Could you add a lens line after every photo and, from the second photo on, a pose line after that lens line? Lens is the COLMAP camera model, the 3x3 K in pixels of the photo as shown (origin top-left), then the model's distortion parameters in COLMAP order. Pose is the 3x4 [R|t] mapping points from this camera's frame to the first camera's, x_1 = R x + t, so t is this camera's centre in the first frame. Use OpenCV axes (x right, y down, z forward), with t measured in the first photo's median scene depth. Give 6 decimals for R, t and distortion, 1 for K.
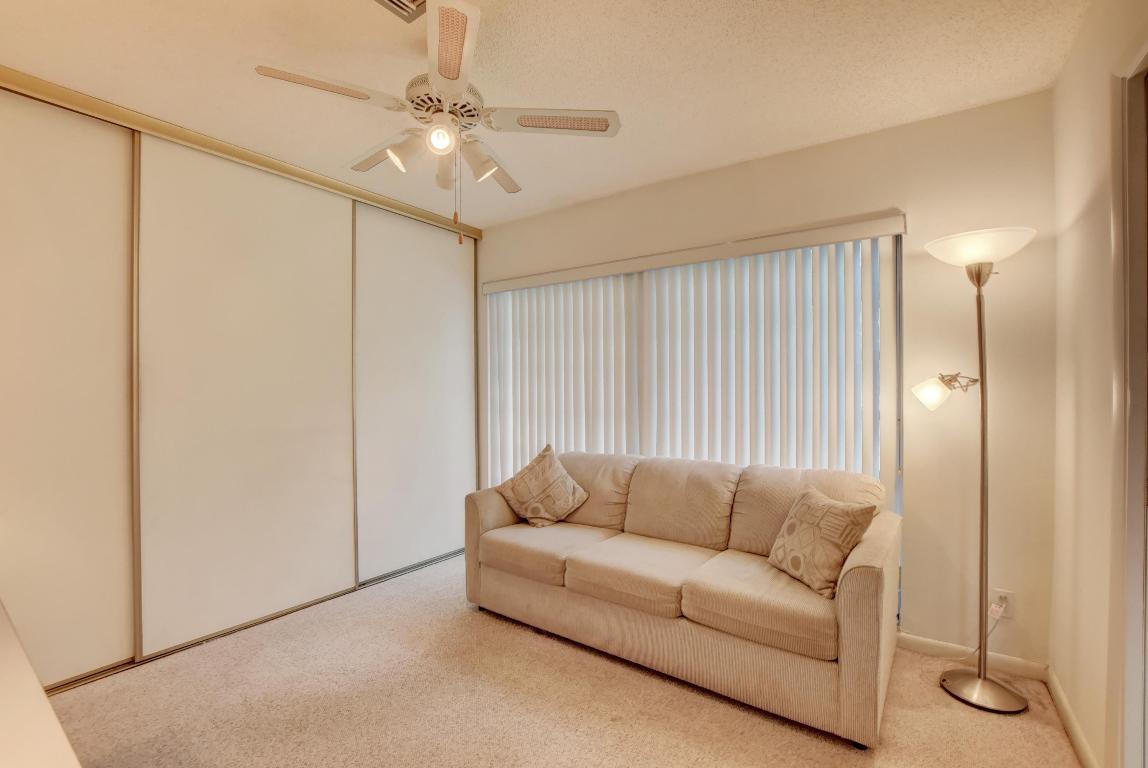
lens RADIAL K [[509.4, 0, 577.1], [0, 509.4, 390.4], [0, 0, 1]] dist [-0.027112, 0.001054]
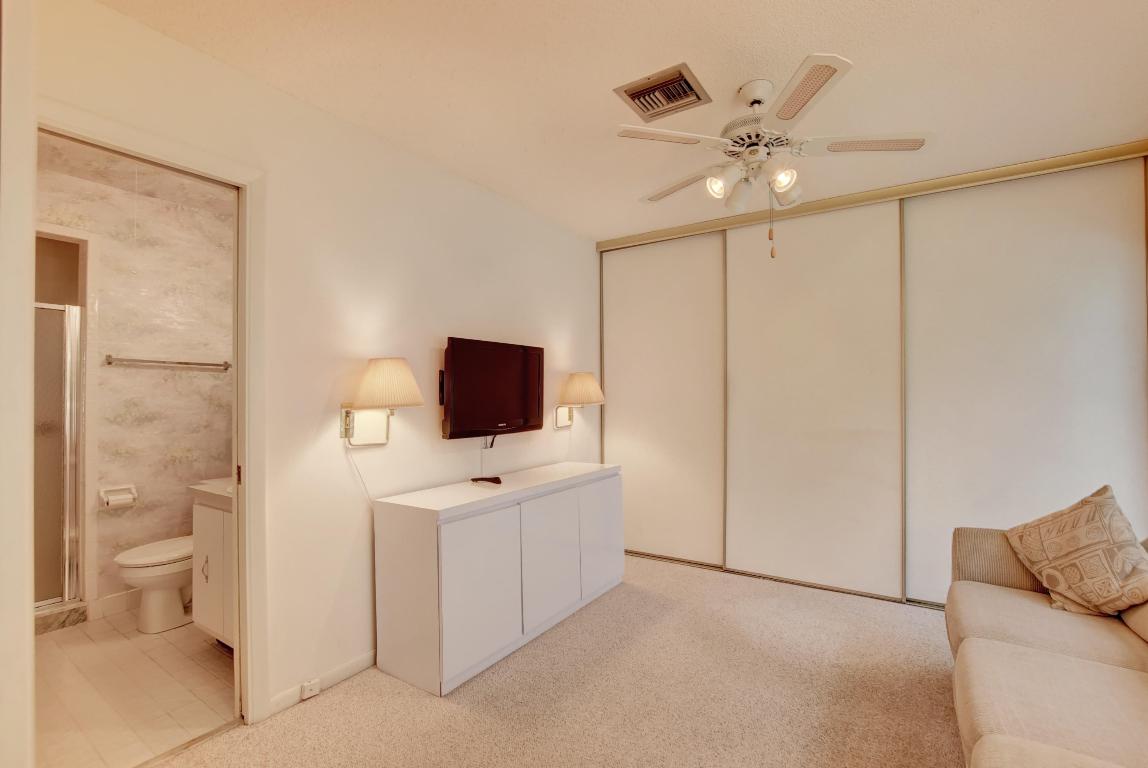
lens RADIAL K [[509.4, 0, 577.1], [0, 509.4, 390.4], [0, 0, 1]] dist [-0.027112, 0.001054]
pose [[0.039979, -0.007131, -0.999175, 0.530572], [-0.001343, 0.999973, -0.007191, -0.002429], [0.999200, 0.001629, 0.039968, 0.364705]]
